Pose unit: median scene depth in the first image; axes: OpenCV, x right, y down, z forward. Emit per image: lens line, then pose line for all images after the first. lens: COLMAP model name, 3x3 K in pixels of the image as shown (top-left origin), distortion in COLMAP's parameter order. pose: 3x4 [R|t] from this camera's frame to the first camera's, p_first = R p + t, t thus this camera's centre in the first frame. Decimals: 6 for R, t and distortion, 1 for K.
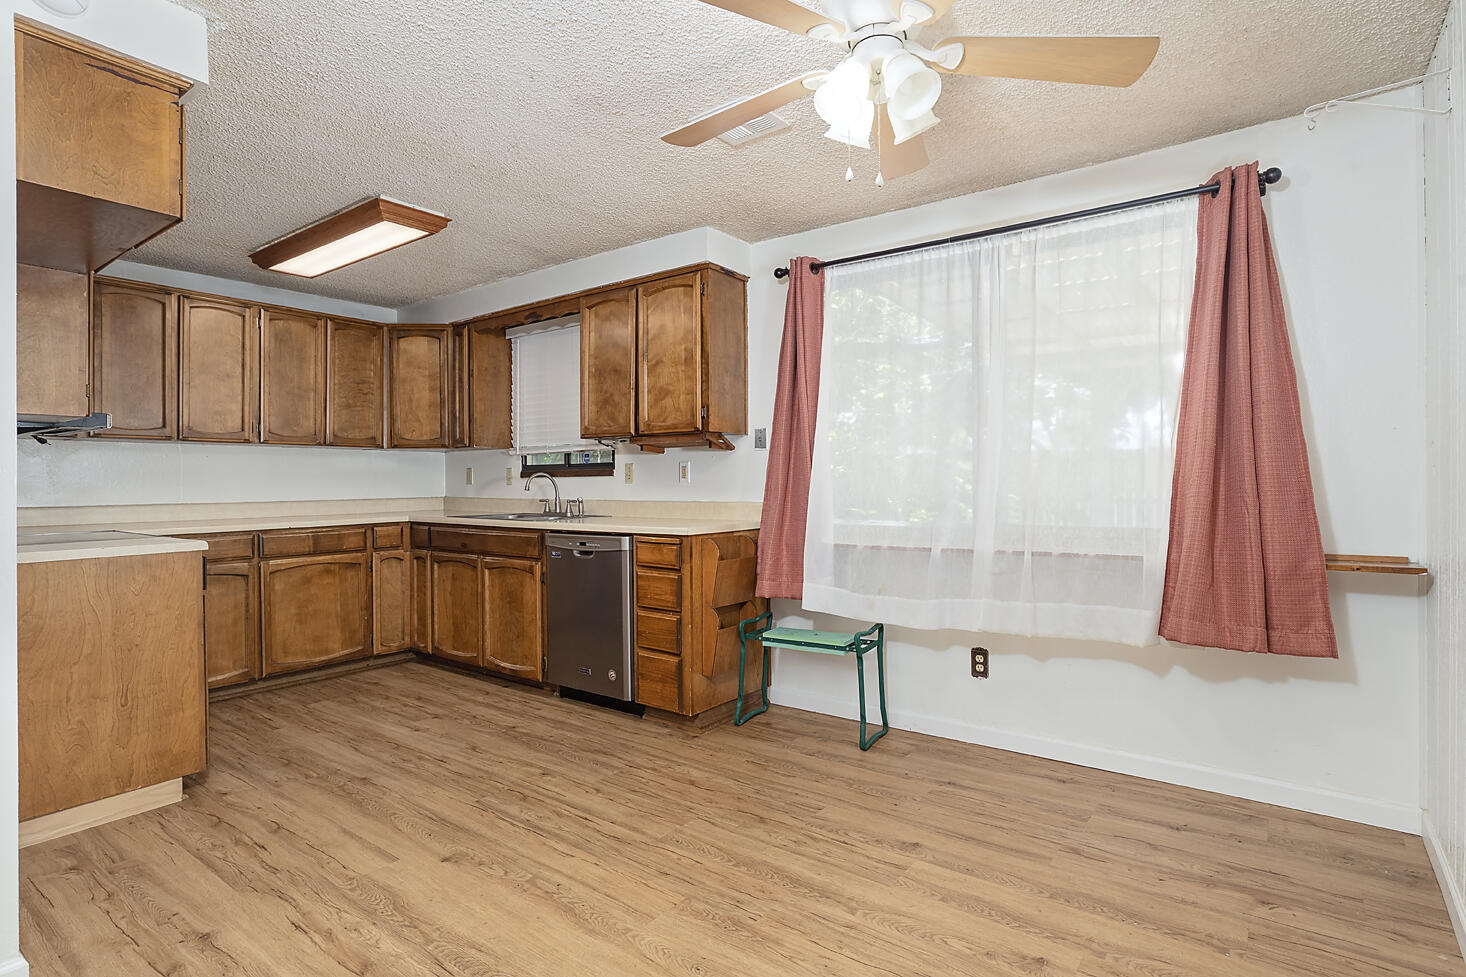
lens RADIAL K [[755.8, 0, 733.0], [0, 755.8, 488.5], [0, 0, 1]] dist [-0.011768, 0.000599]
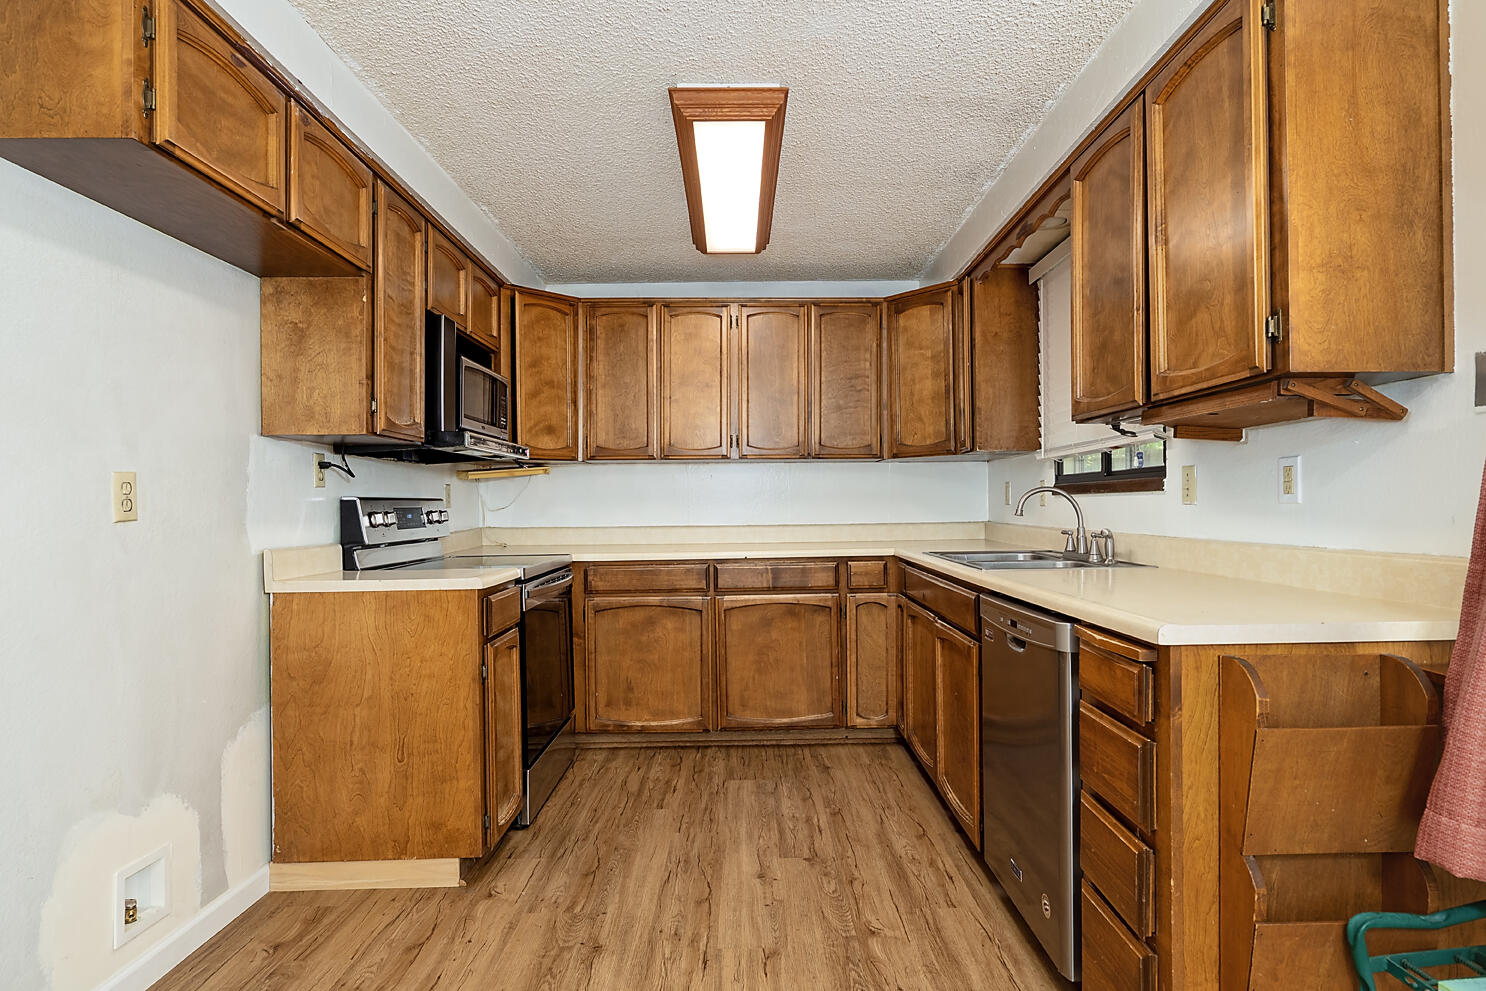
lens RADIAL K [[770.7, 0, 759.3], [0, 770.7, 502.8], [0, 0, 1]] dist [-0.027391, 0.015209]
pose [[0.619563, -0.001475, -0.784946, 0.106493], [-0.001316, 0.999995, -0.002918, -0.007409], [0.784946, 0.002841, 0.619557, 0.545883]]
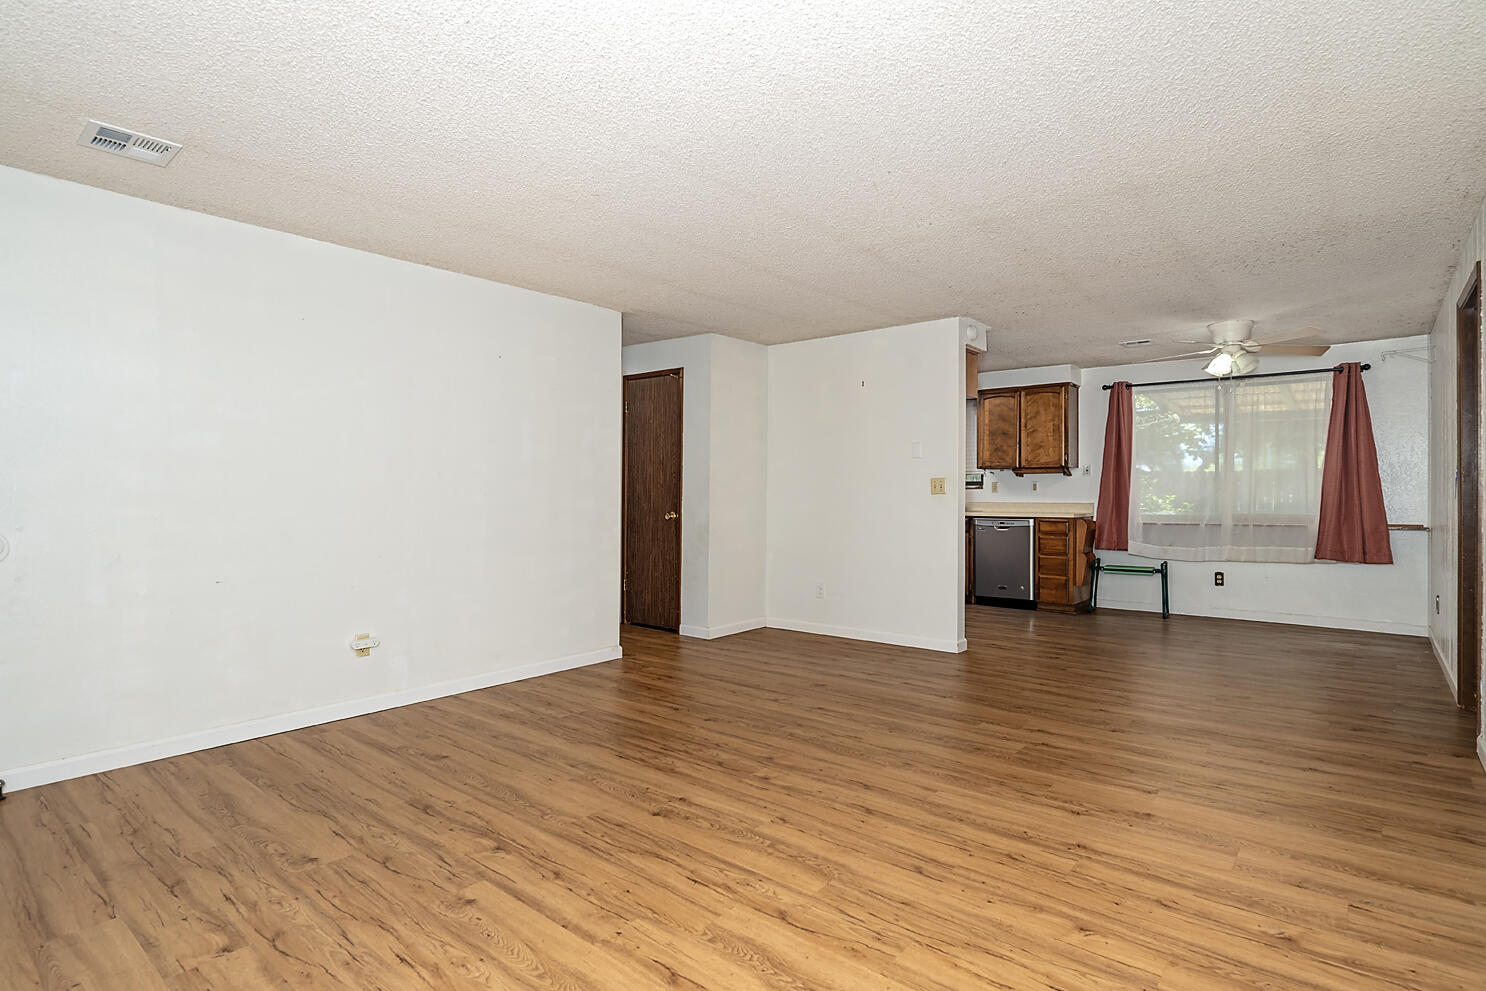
lens RADIAL K [[760.9, 0, 743.0], [0, 760.9, 495.5], [0, 0, 1]] dist [-0.005897, -0.000219]
pose [[0.998729, 0.008733, -0.049642, -0.786905], [-0.009123, 0.999929, -0.007646, 0.023027], [0.049572, 0.008090, 0.998738, -1.037831]]
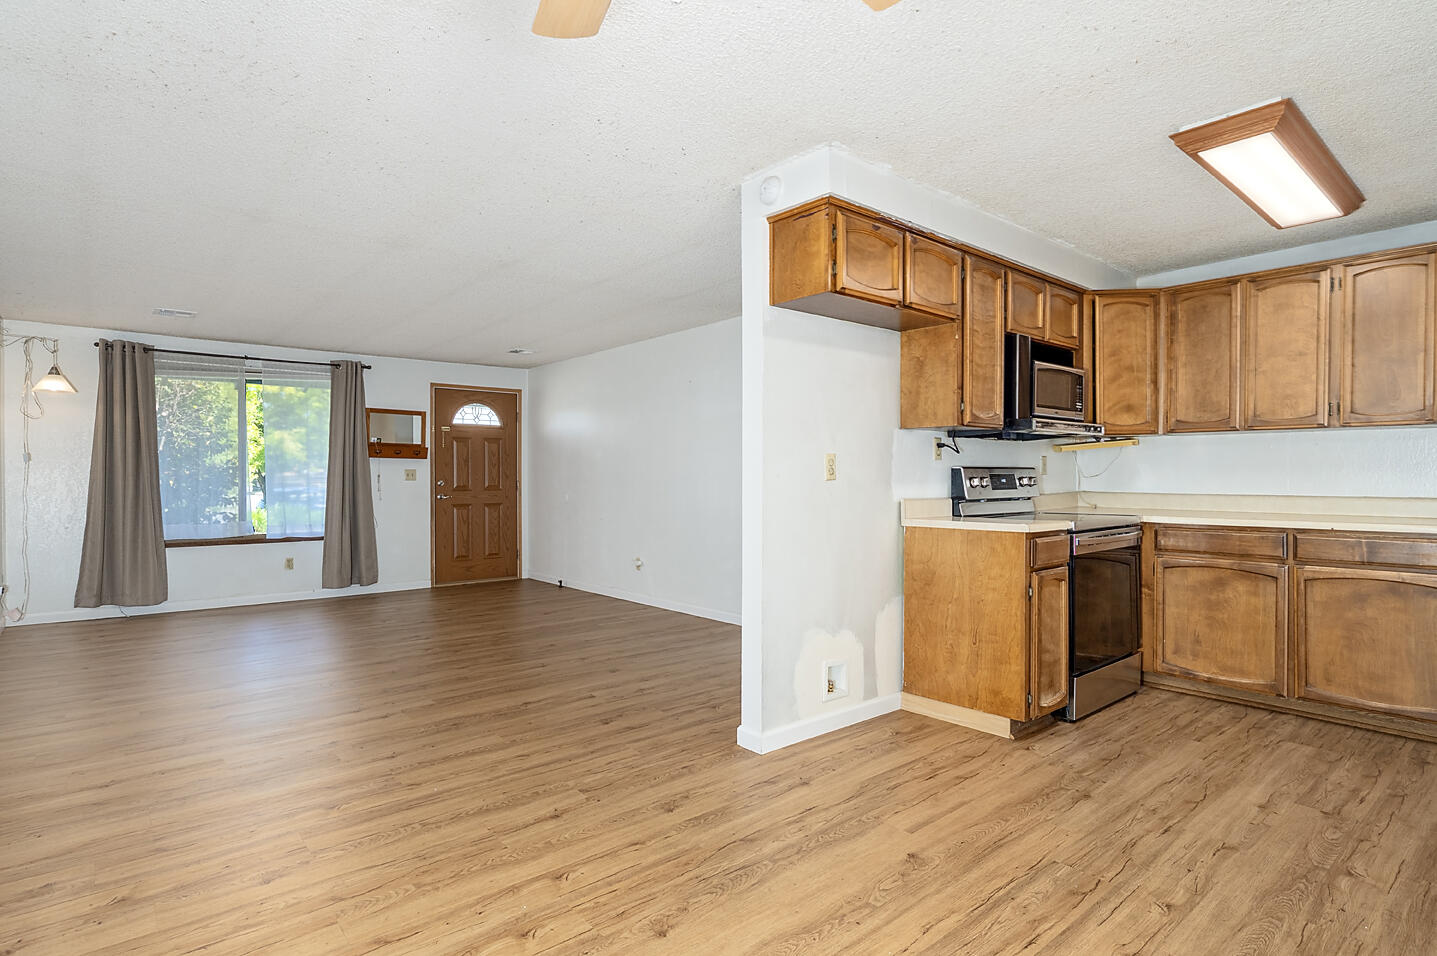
lens RADIAL K [[740.9, 0, 718.5], [0, 740.9, 478.0], [0, 0, 1]] dist [-0.011768, 0.000599]
pose [[-0.223202, 0.011446, -0.974705, 0.384725], [-0.008427, 0.999871, 0.013672, -0.009943], [0.974736, 0.011266, -0.223076, 0.598827]]
